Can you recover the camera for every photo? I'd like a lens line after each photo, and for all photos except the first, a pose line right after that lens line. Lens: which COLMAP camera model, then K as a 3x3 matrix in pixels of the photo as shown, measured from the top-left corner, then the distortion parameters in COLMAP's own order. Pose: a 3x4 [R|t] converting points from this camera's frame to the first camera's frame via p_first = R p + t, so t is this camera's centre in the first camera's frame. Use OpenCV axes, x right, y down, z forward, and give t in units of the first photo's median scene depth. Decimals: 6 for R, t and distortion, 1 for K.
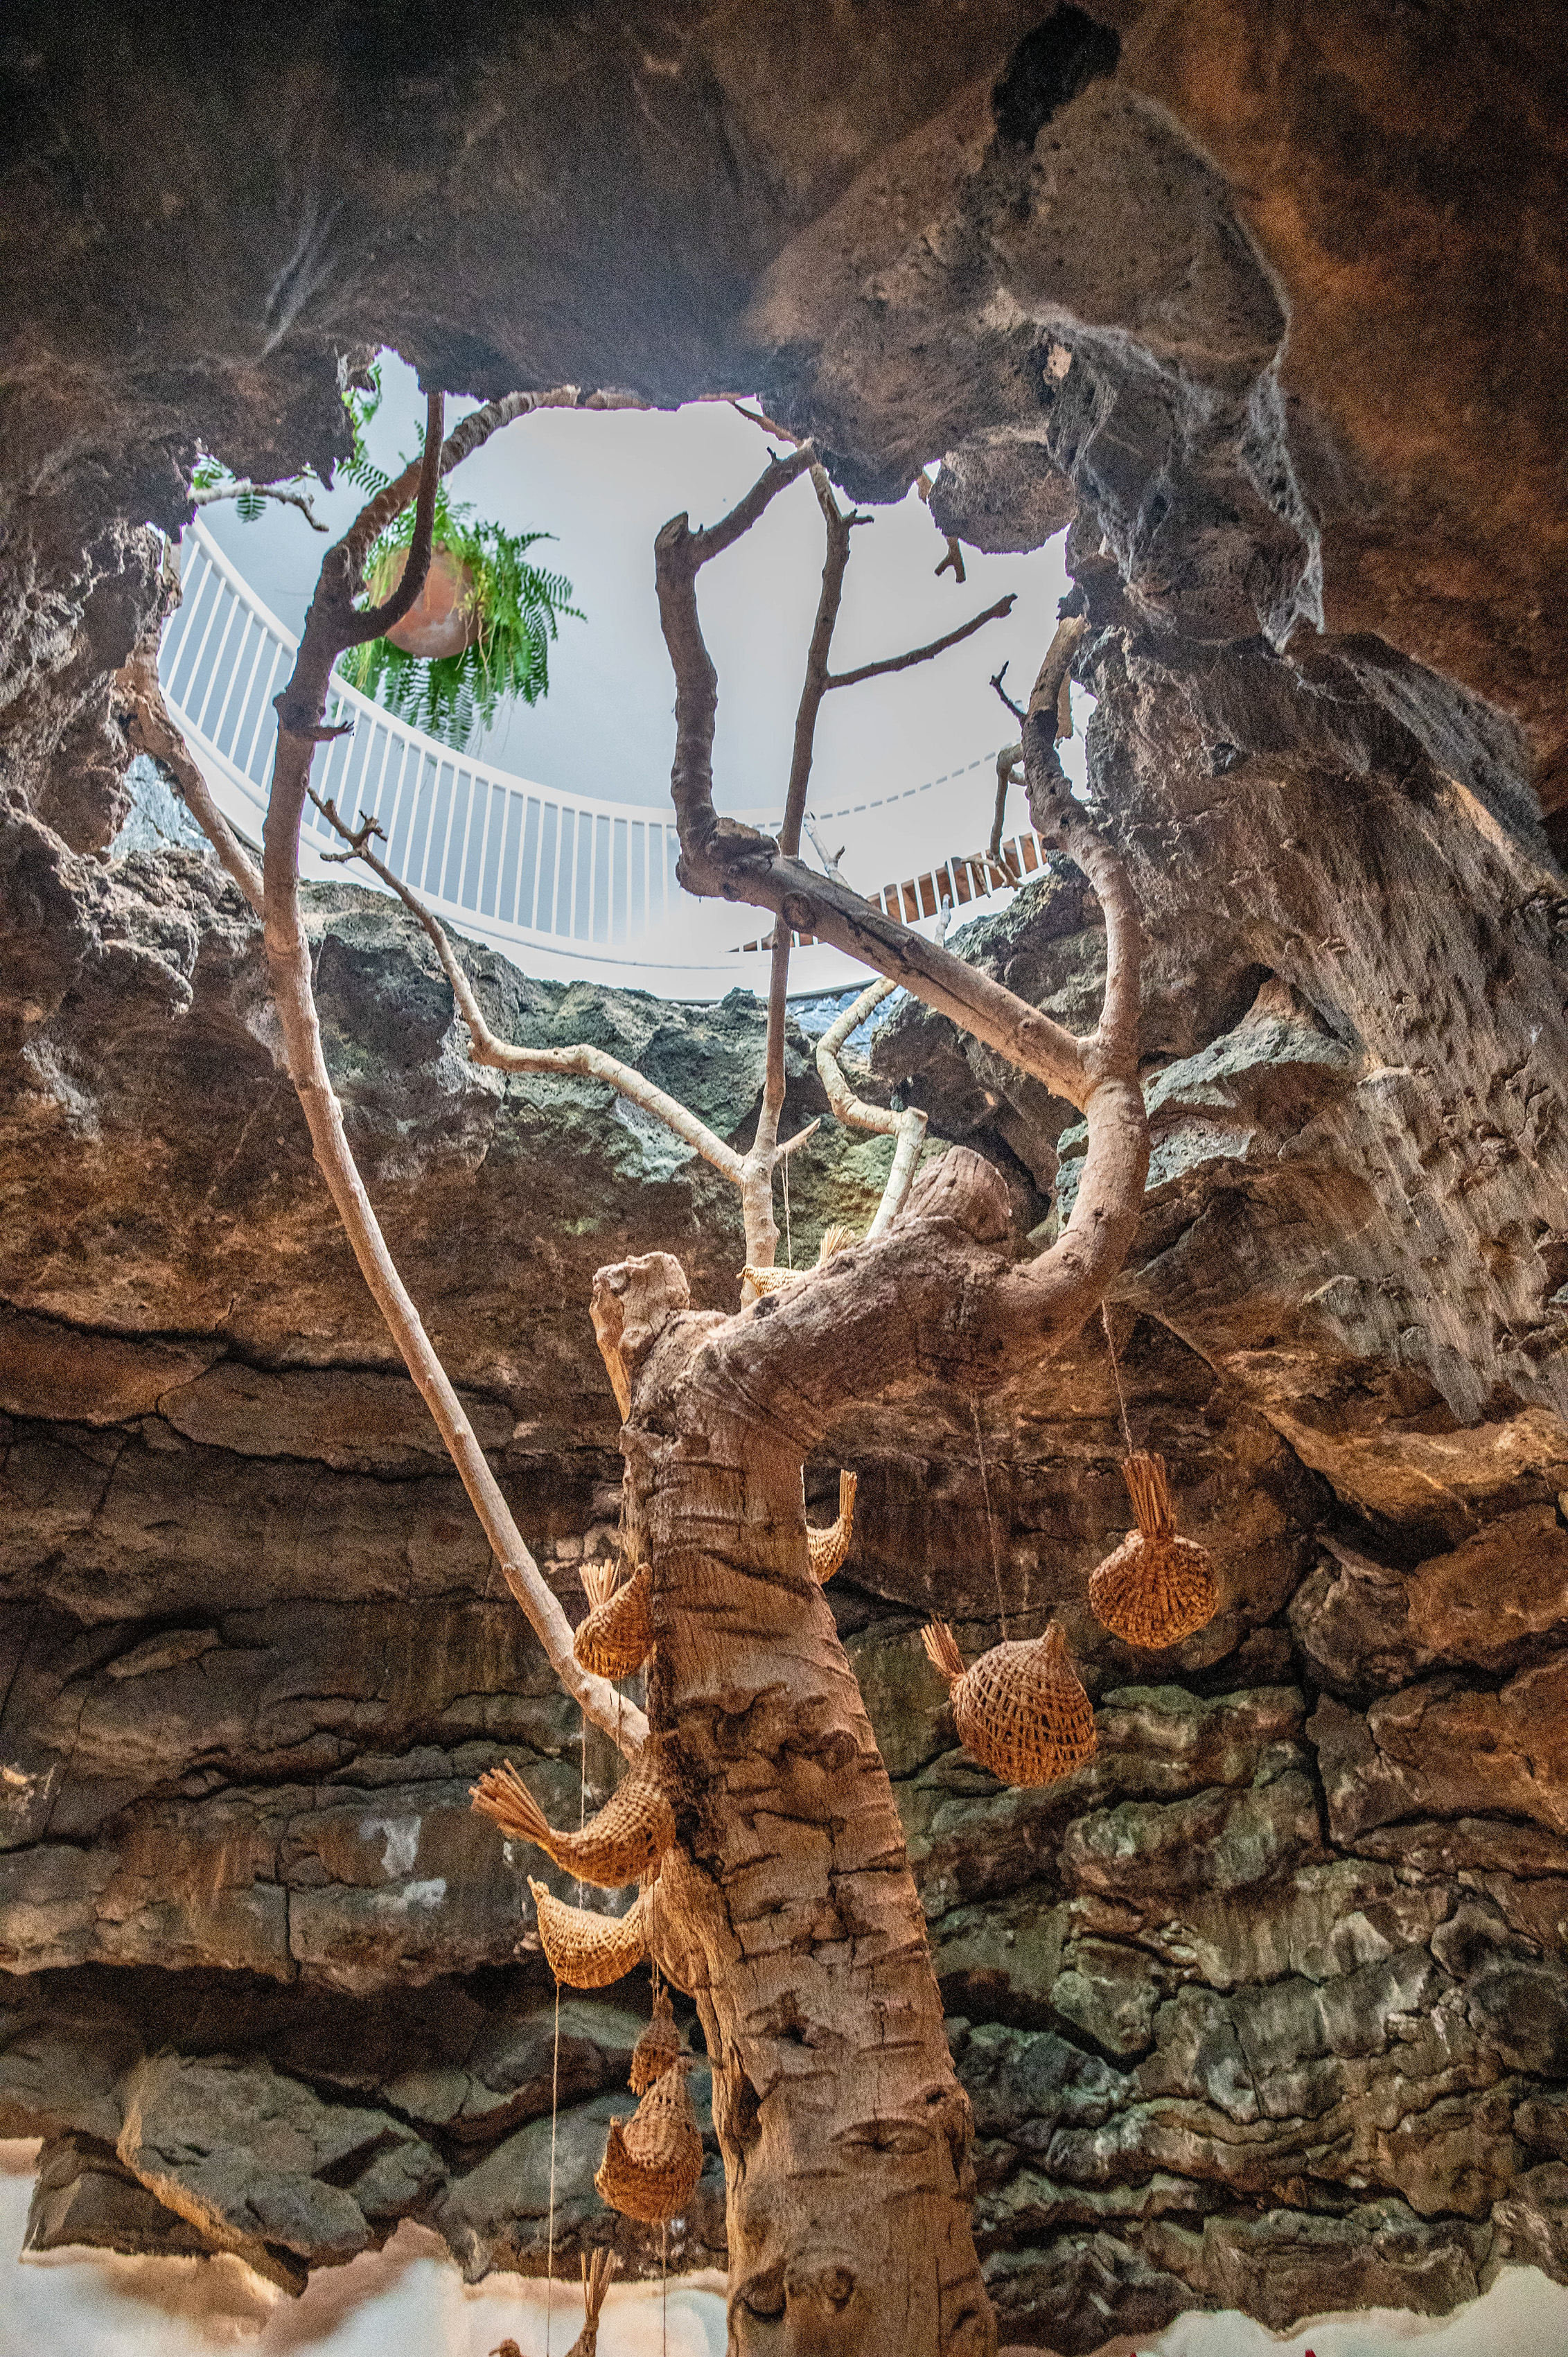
lens RADIAL K [[1352.6, 0, 785.5], [0, 1352.6, 1168.0], [0, 0, 1]] dist [-0.039494, 0.015991]
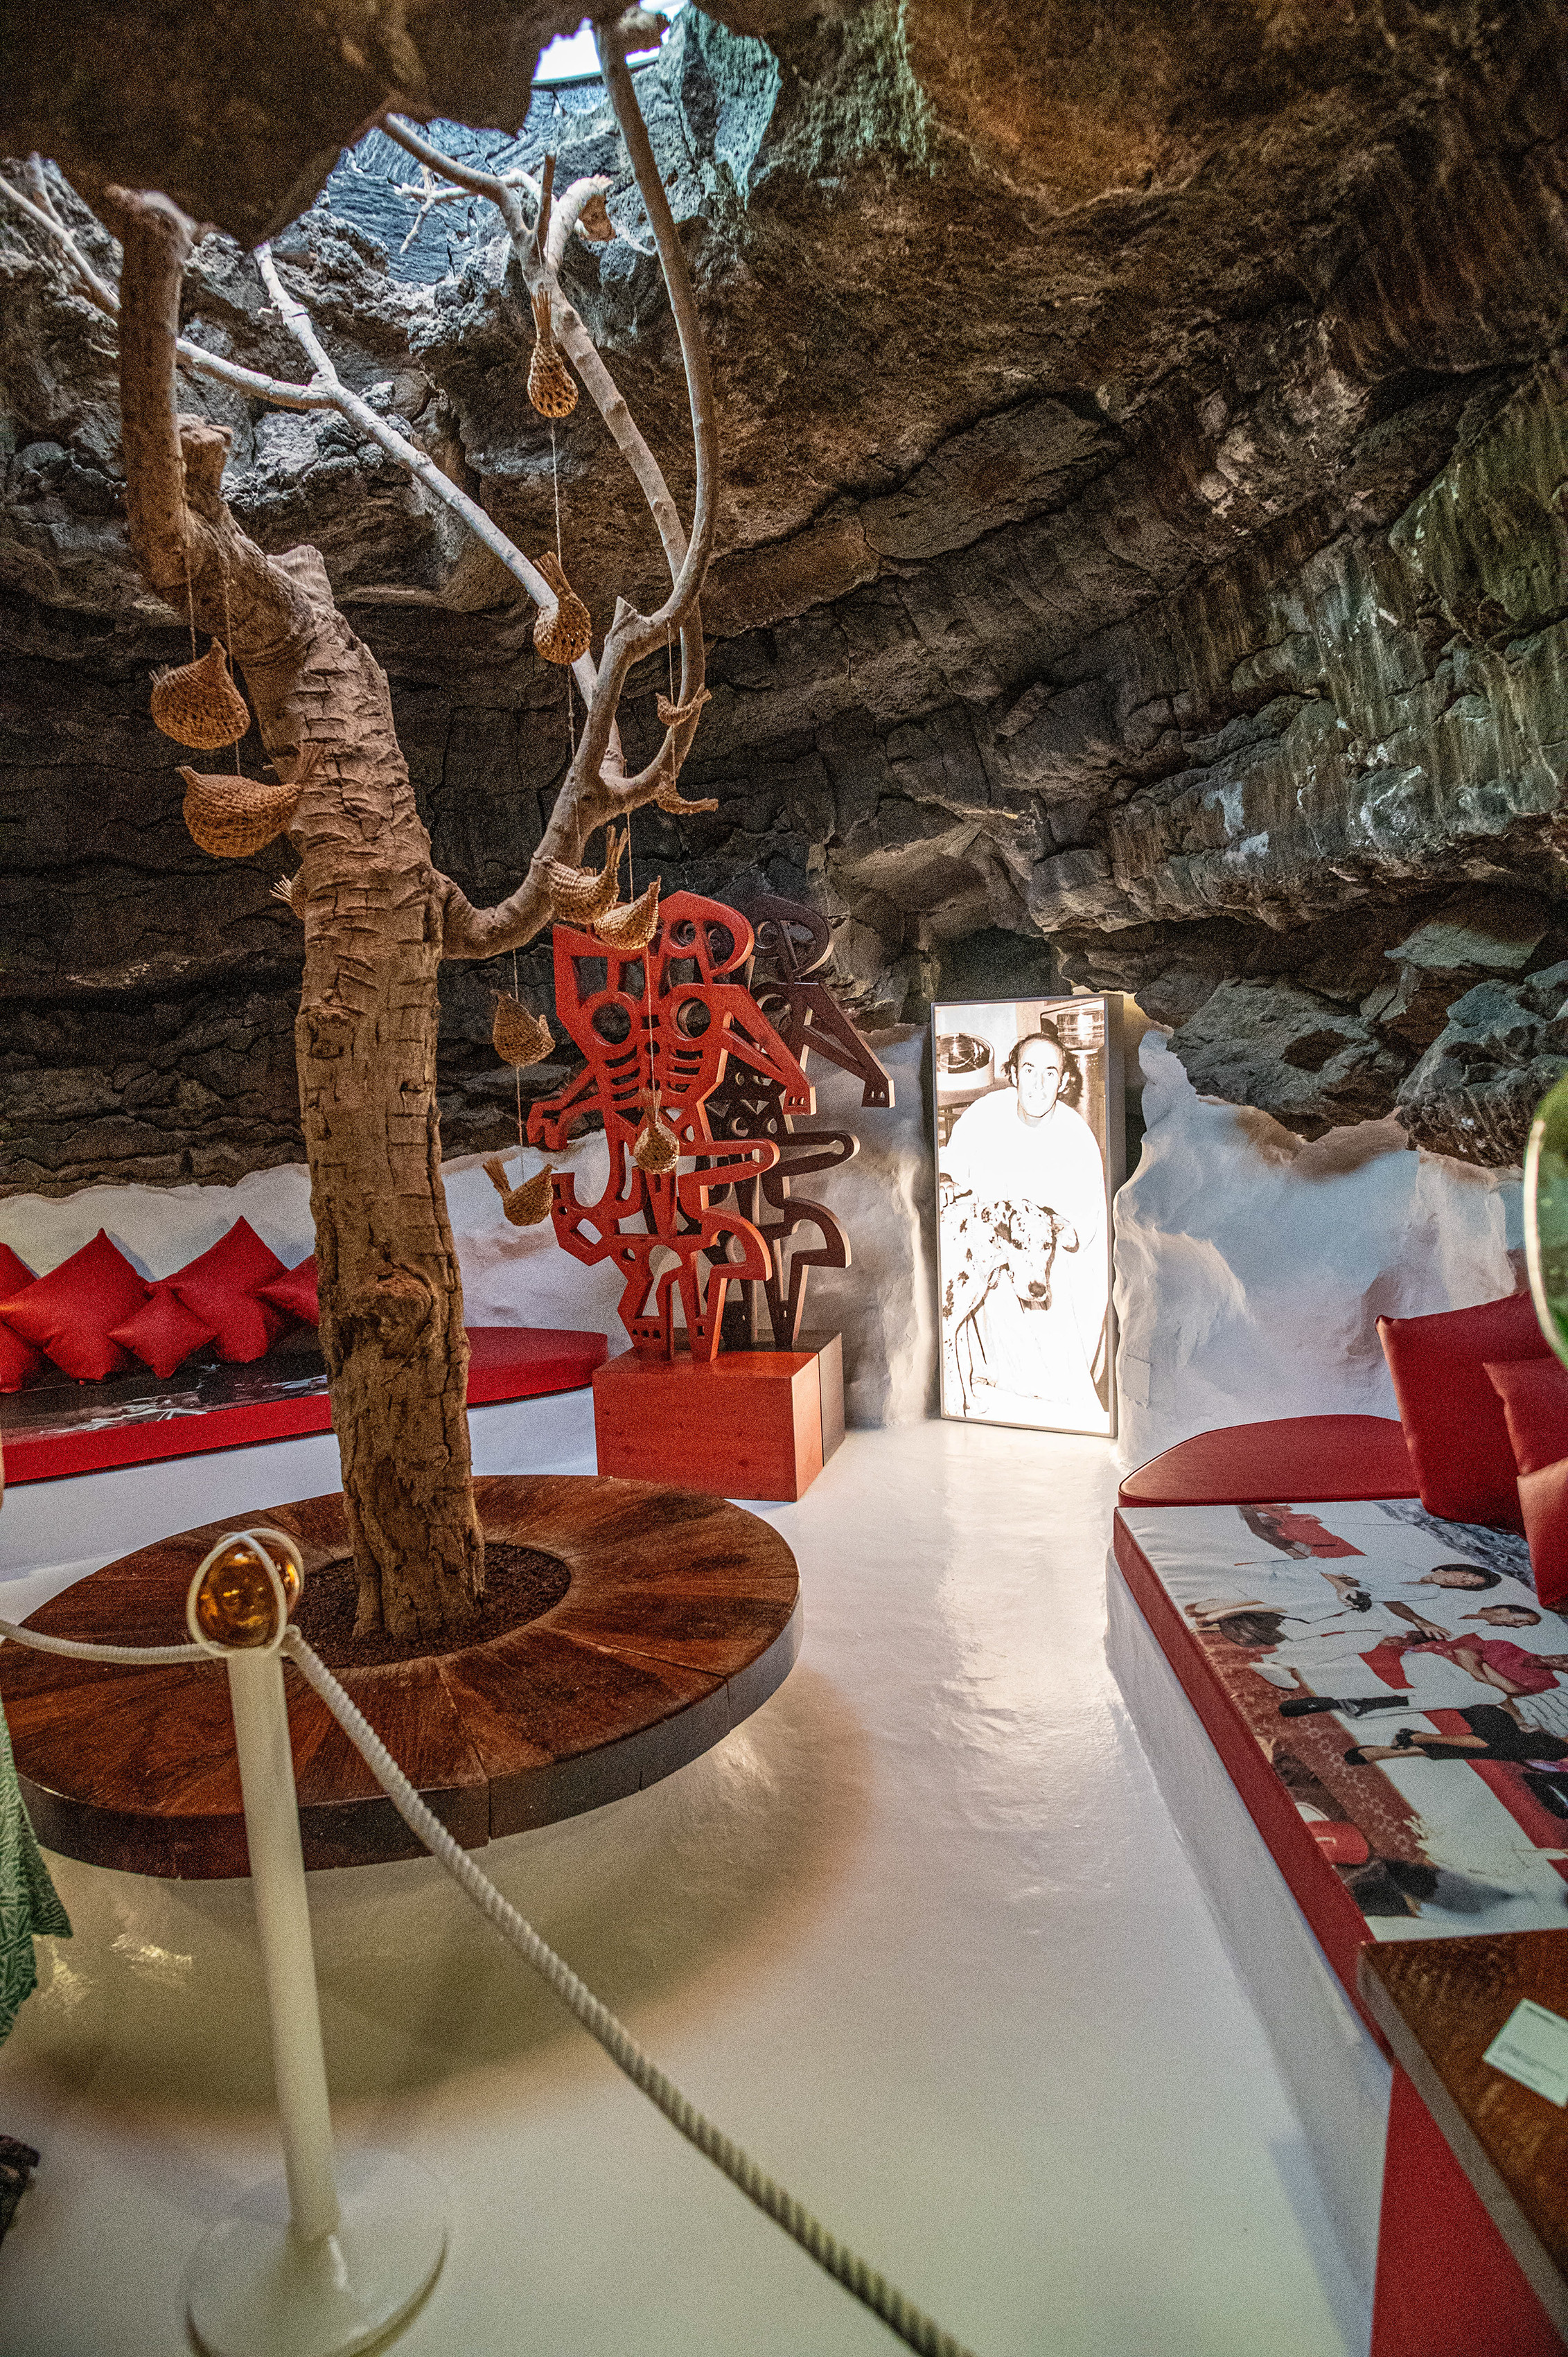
lens RADIAL K [[1352.6, 0, 785.5], [0, 1352.6, 1168.0], [0, 0, 1]] dist [-0.039494, 0.015991]
pose [[0.077716, 0.132805, -0.988091, 0.851095], [0.568187, 0.808483, 0.153354, 0.398309], [0.819221, -0.573339, -0.012626, 0.595981]]
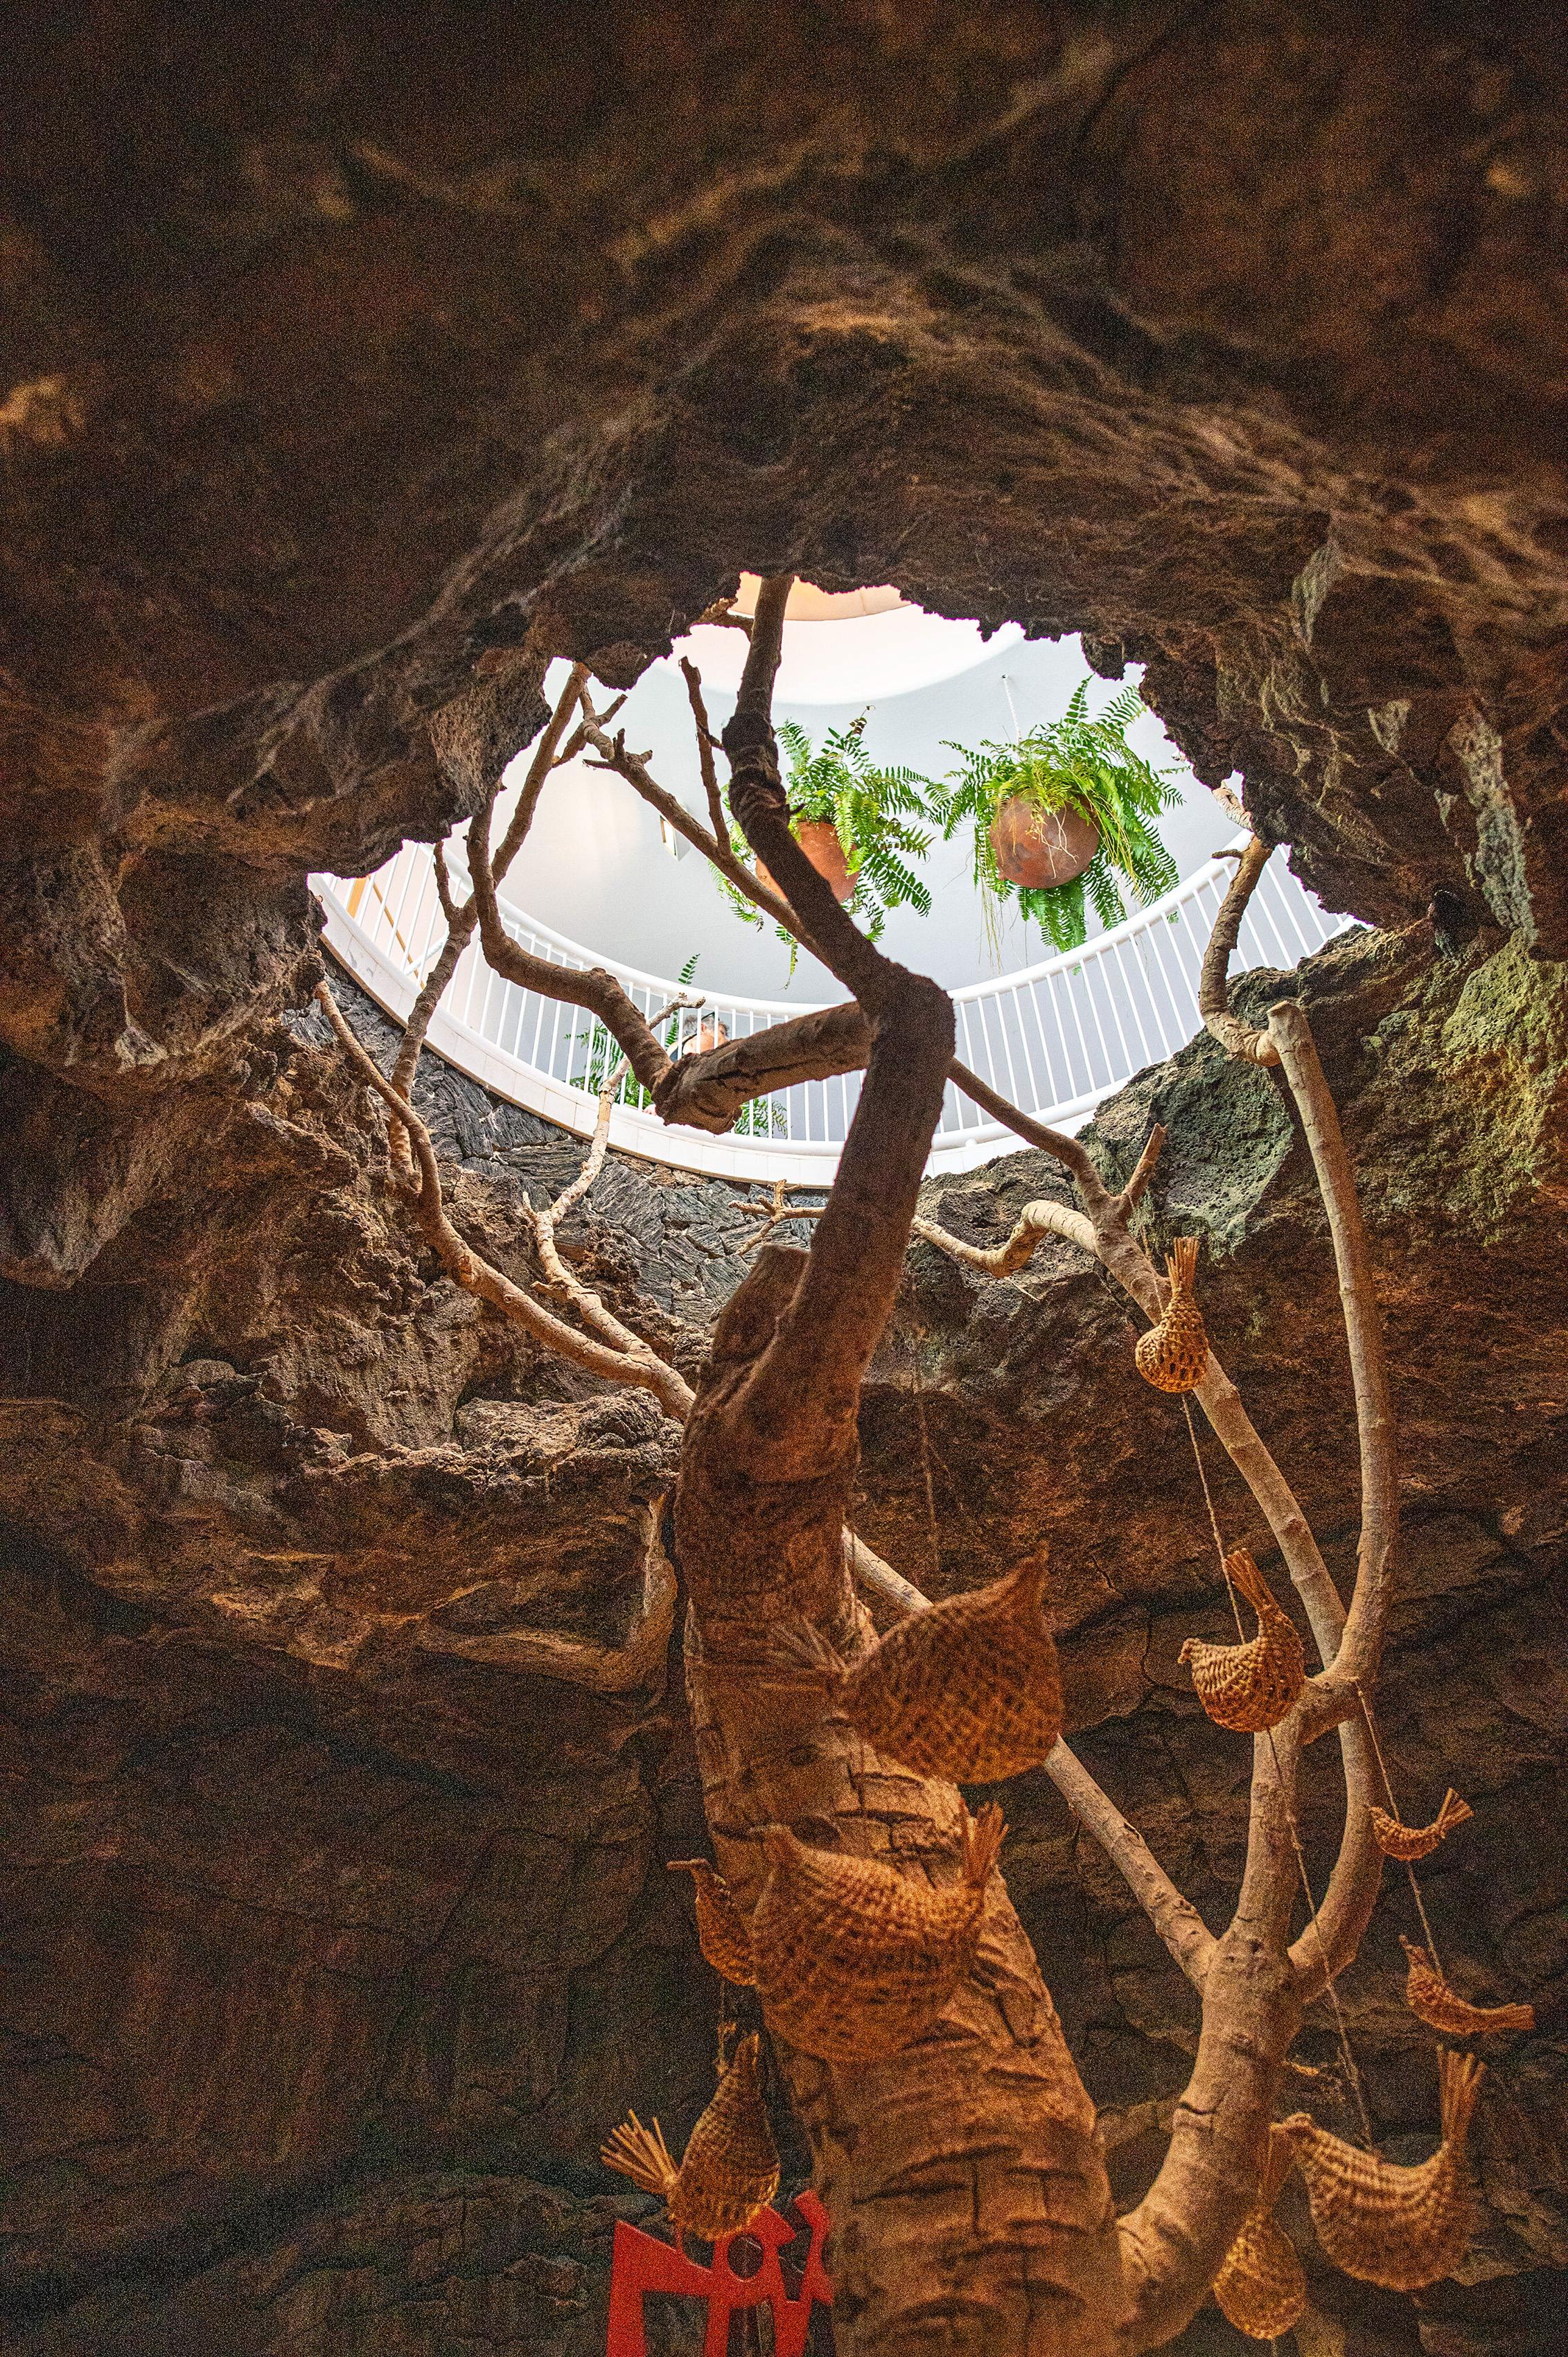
lens RADIAL K [[1352.6, 0, 785.5], [0, 1352.6, 1168.0], [0, 0, 1]] dist [-0.039494, 0.015991]
pose [[0.307954, -0.611715, -0.728676, 0.422528], [0.507031, 0.753593, -0.418351, 0.166801], [0.805036, -0.240628, 0.542231, 0.308173]]
